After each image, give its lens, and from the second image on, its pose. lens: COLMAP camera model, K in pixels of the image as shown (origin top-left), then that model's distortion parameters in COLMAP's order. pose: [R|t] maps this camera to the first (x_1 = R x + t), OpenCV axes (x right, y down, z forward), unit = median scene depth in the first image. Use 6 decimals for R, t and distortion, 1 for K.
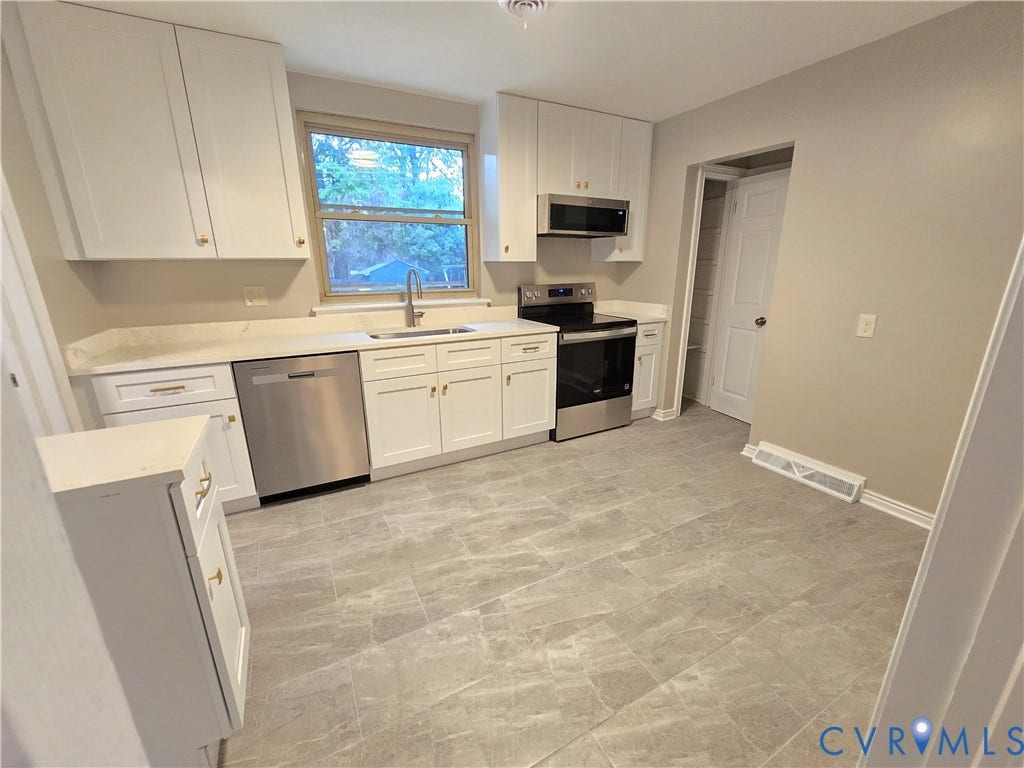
lens RADIAL K [[423.1, 0, 513.4], [0, 423.1, 385.5], [0, 0, 1]] dist [0.001591, -0.000075]
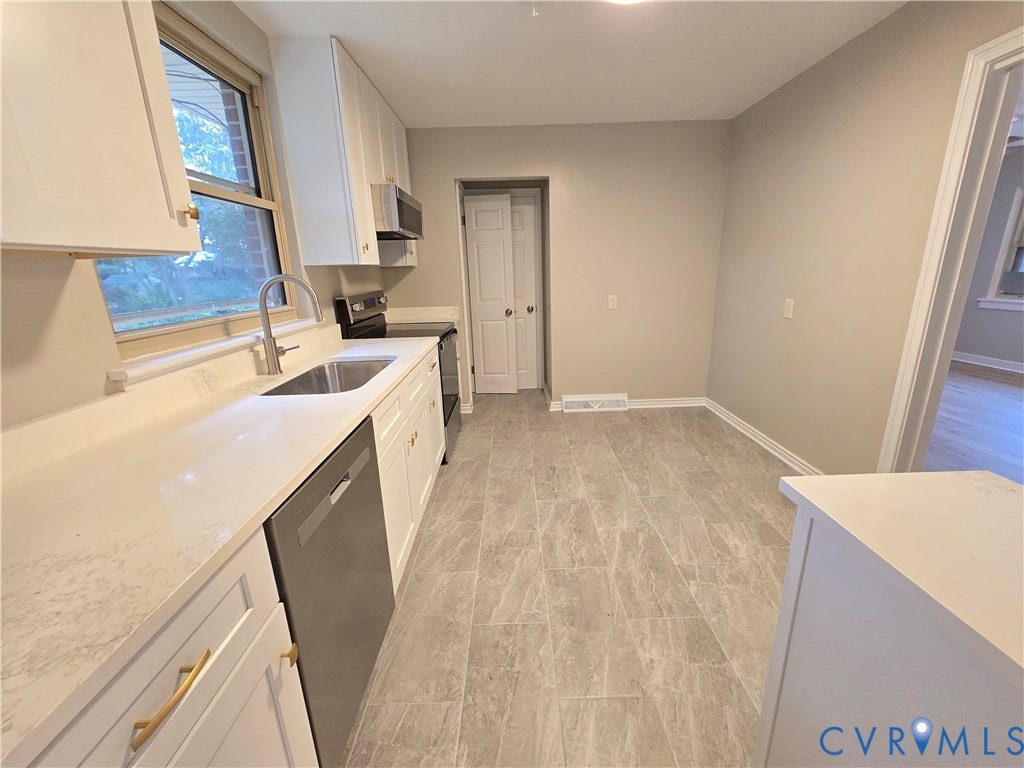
lens RADIAL K [[423.1, 0, 522.2], [0, 423.1, 380.7], [0, 0, 1]] dist [0.001591, -0.000075]
pose [[0.454480, -0.236018, 0.858920, -0.744276], [0.267915, 0.955829, 0.120885, -0.134304], [-0.849512, 0.175178, 0.497637, 0.513484]]
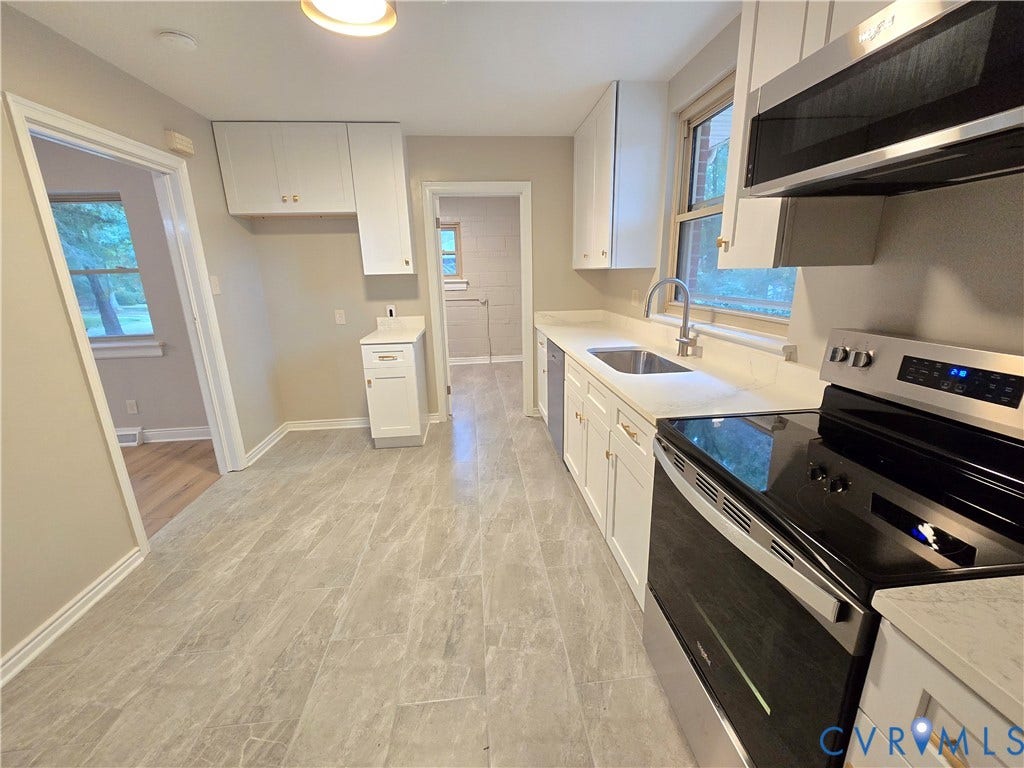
lens RADIAL K [[423.1, 0, 515.7], [0, 423.1, 384.9], [0, 0, 1]] dist [0.001591, -0.000075]
pose [[-0.383057, 0.258074, -0.886941, 0.678415], [-0.227233, 0.904347, 0.361277, -0.365252], [0.895339, 0.339932, -0.287774, 1.208782]]
